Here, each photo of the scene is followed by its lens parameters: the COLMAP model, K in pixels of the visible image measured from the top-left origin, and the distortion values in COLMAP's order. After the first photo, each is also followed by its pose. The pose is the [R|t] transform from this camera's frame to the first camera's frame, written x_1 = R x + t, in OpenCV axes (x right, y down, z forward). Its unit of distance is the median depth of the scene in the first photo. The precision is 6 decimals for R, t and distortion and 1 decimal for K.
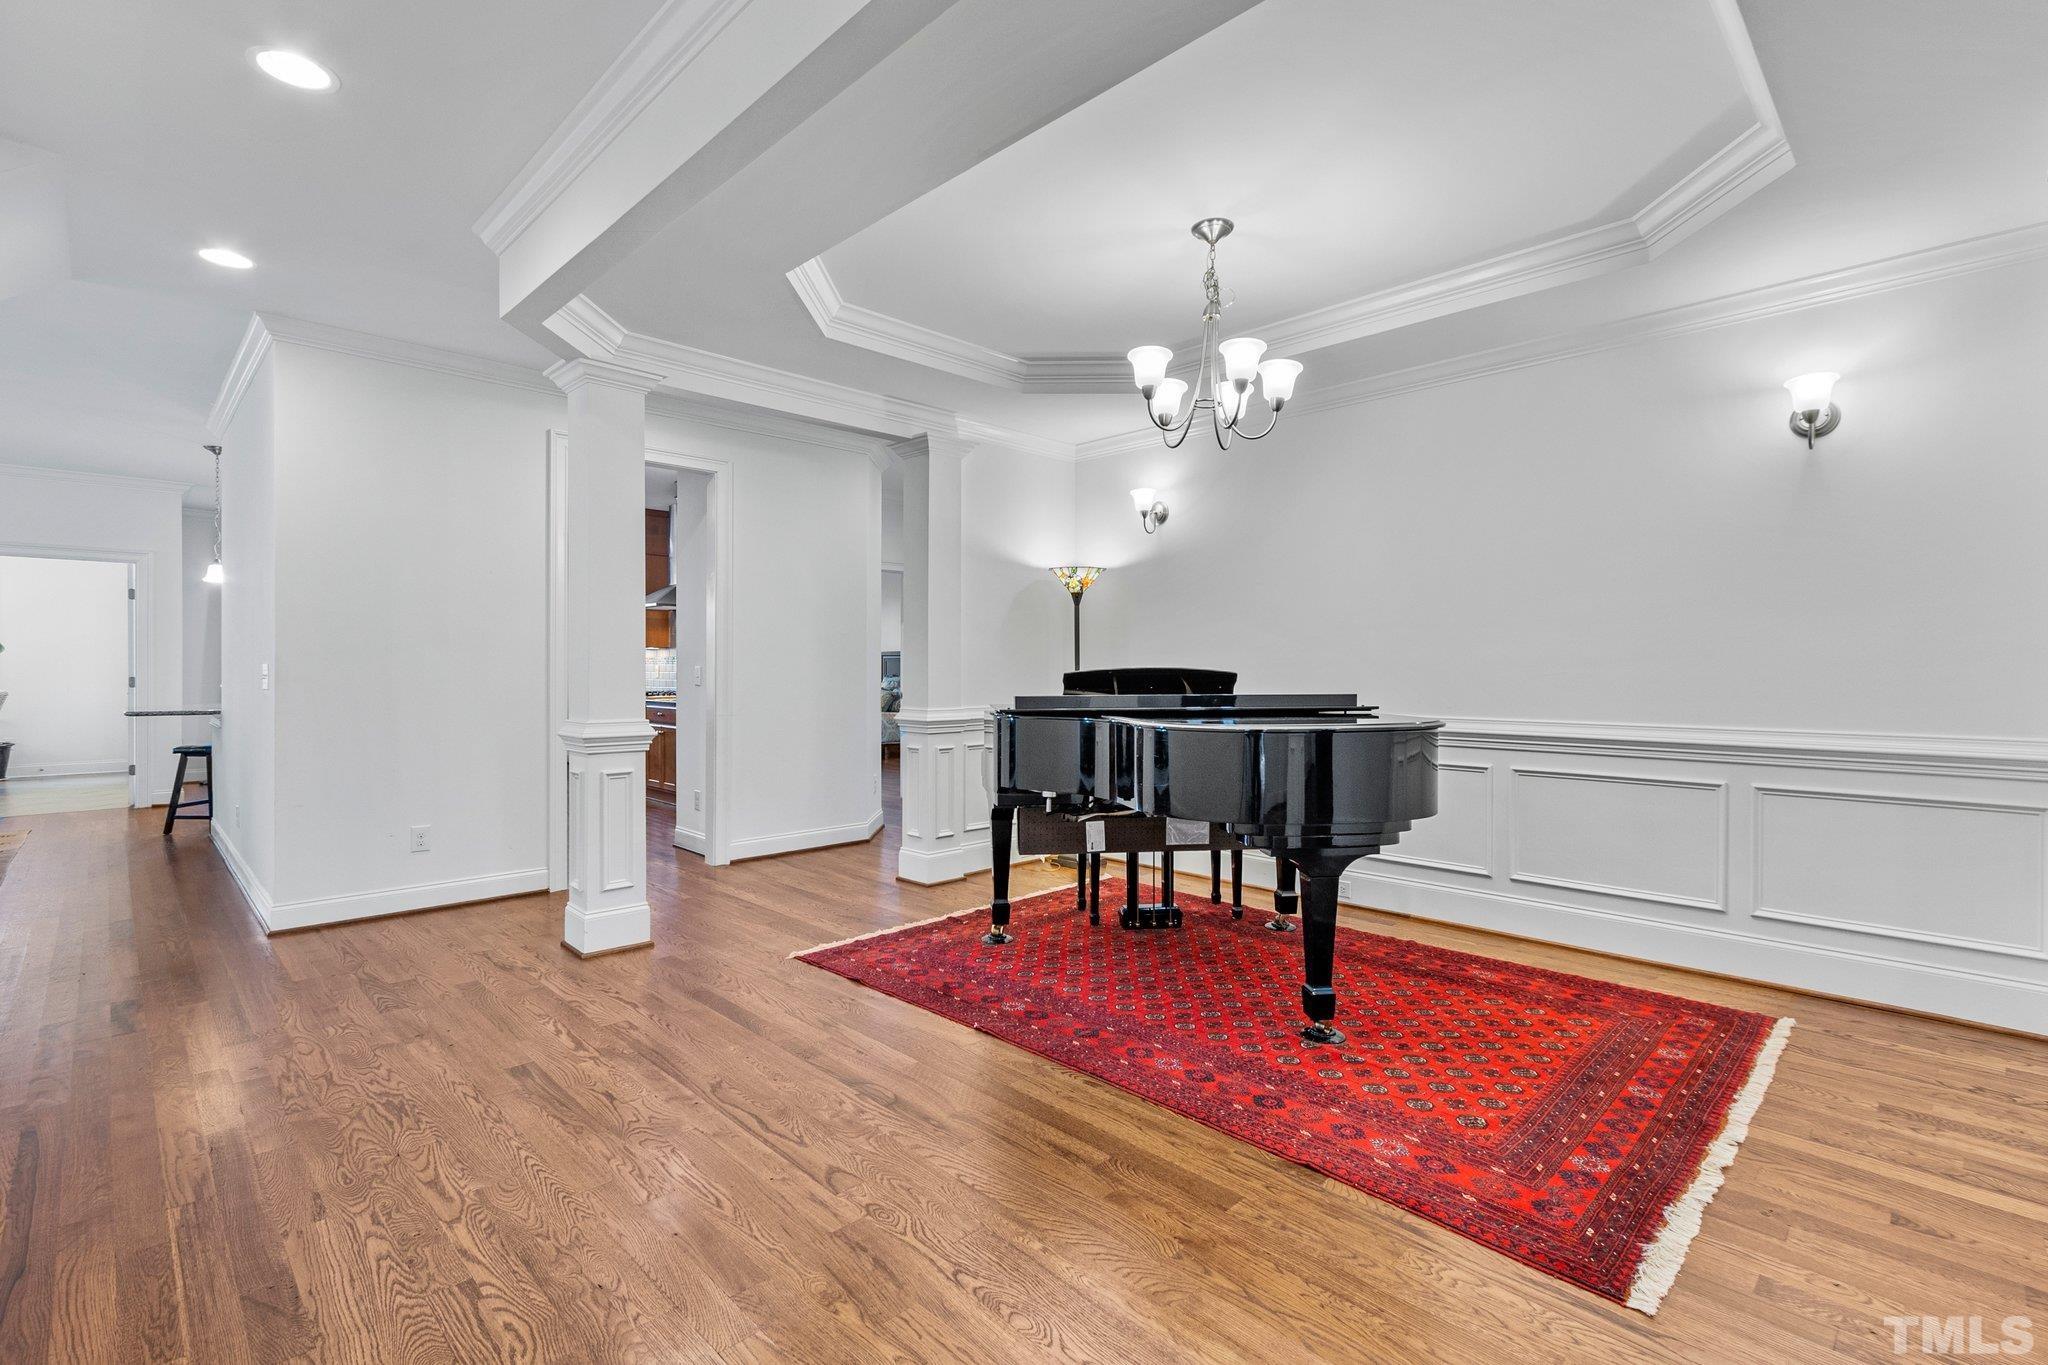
lens RADIAL K [[948.8, 0, 1033.5], [0, 948.8, 691.1], [0, 0, 1]] dist [0.003495, -0.000535]
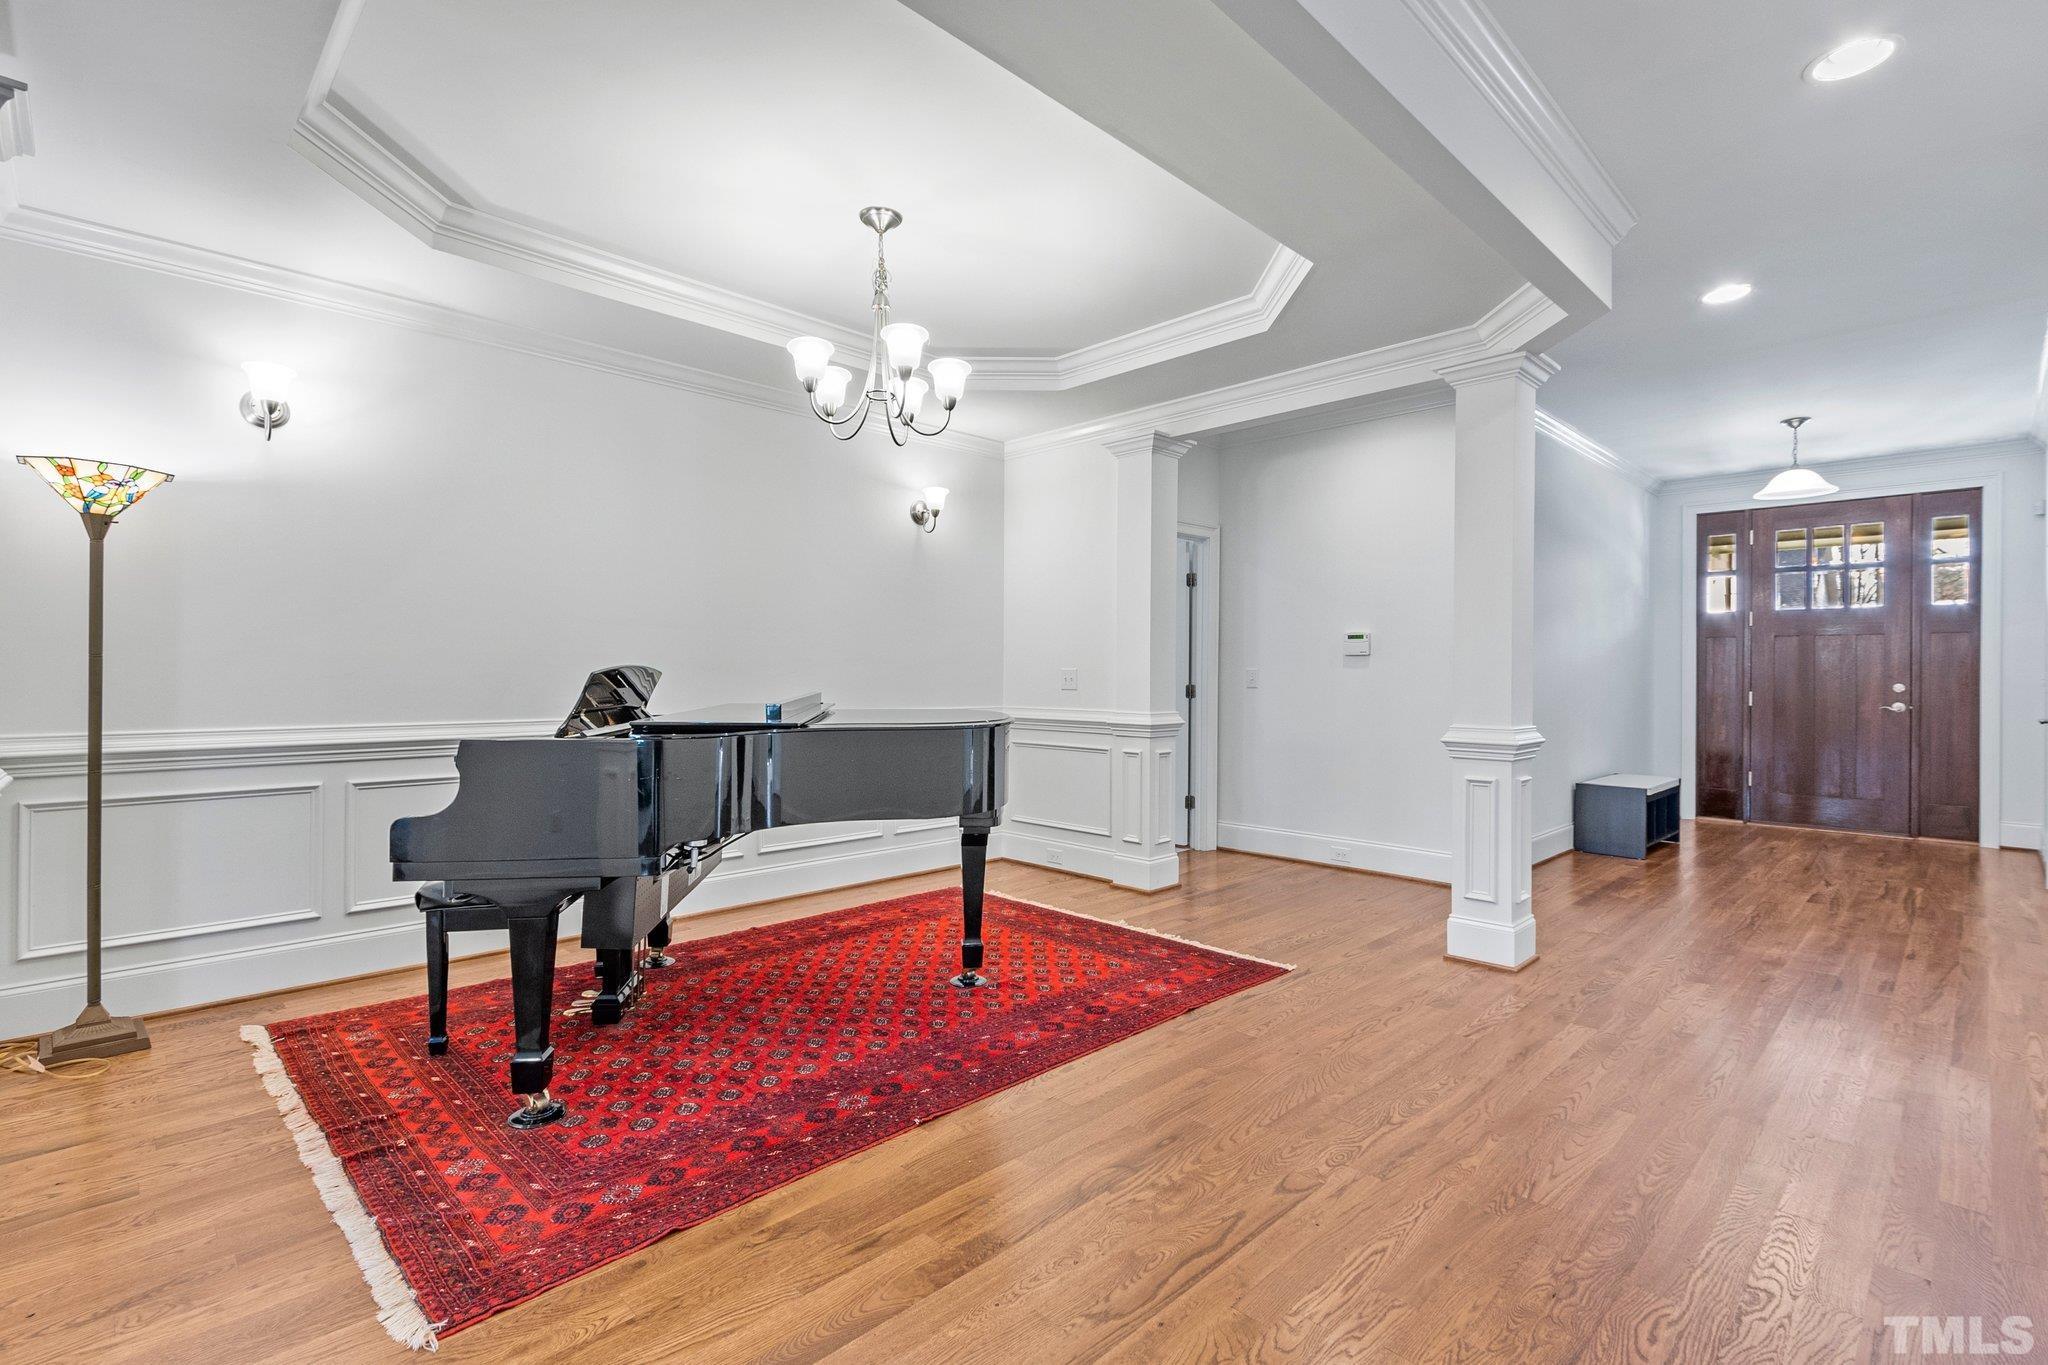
lens RADIAL K [[948.8, 0, 1029.9], [0, 948.8, 676.3], [0, 0, 1]] dist [0.003495, -0.000535]
pose [[-0.012300, -0.004969, 0.999912, -0.877000], [0.020078, 0.999785, 0.005215, -0.018103], [-0.999723, 0.020140, -0.012197, 0.945961]]
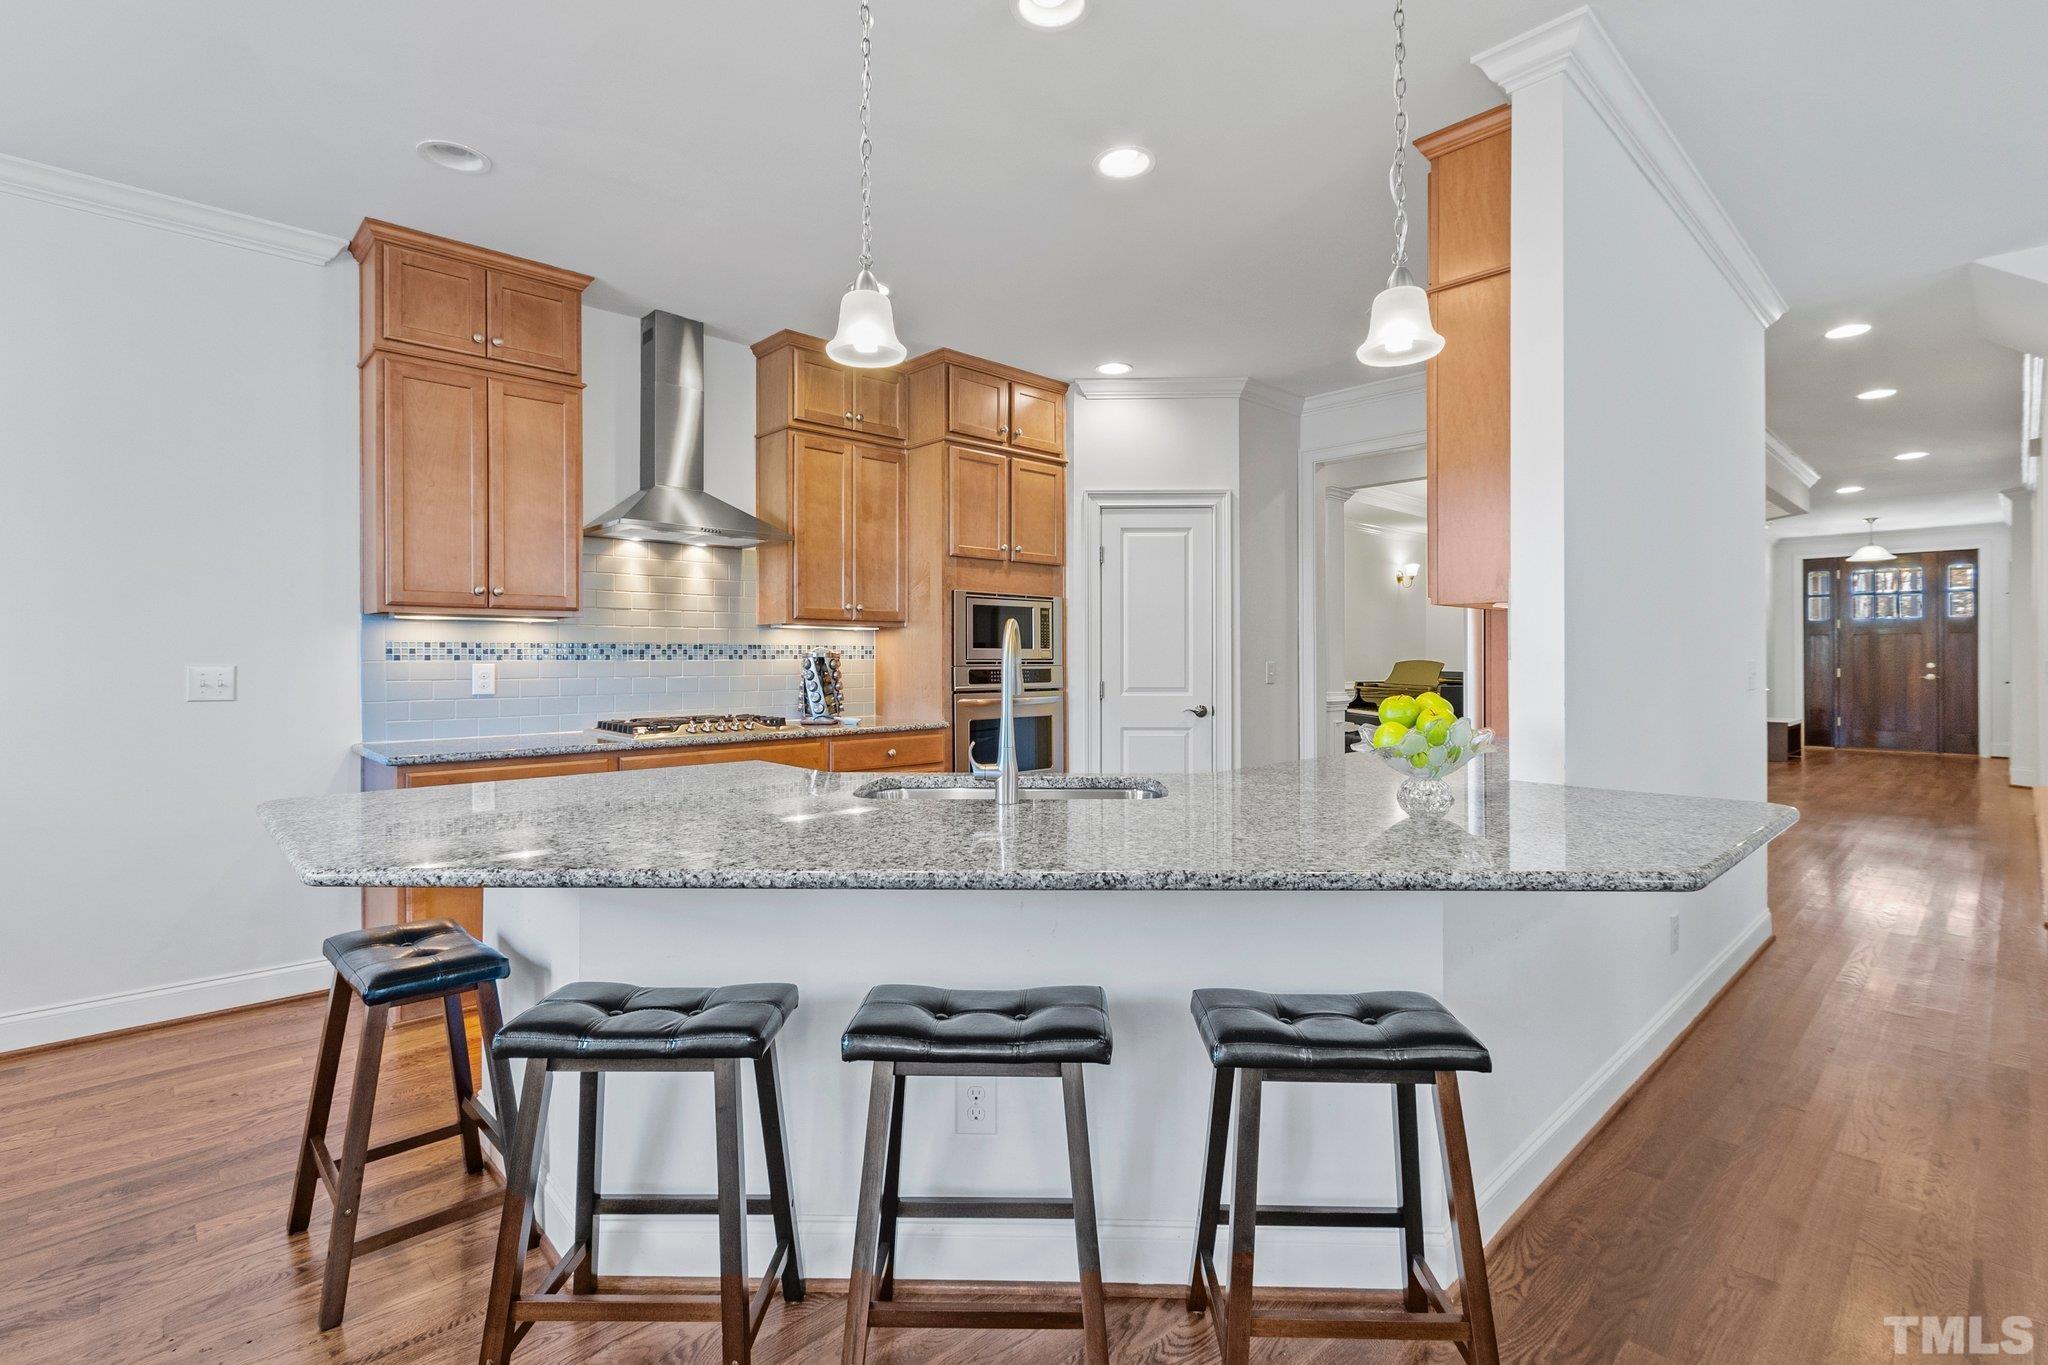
lens RADIAL K [[948.8, 0, 1028.9], [0, 948.8, 665.5], [0, 0, 1]] dist [0.003495, -0.000535]
pose [[-0.005184, -0.004922, 0.999974, -2.556472], [0.028842, 0.999571, 0.005069, -0.062736], [-0.999571, 0.028867, -0.005040, 2.603997]]
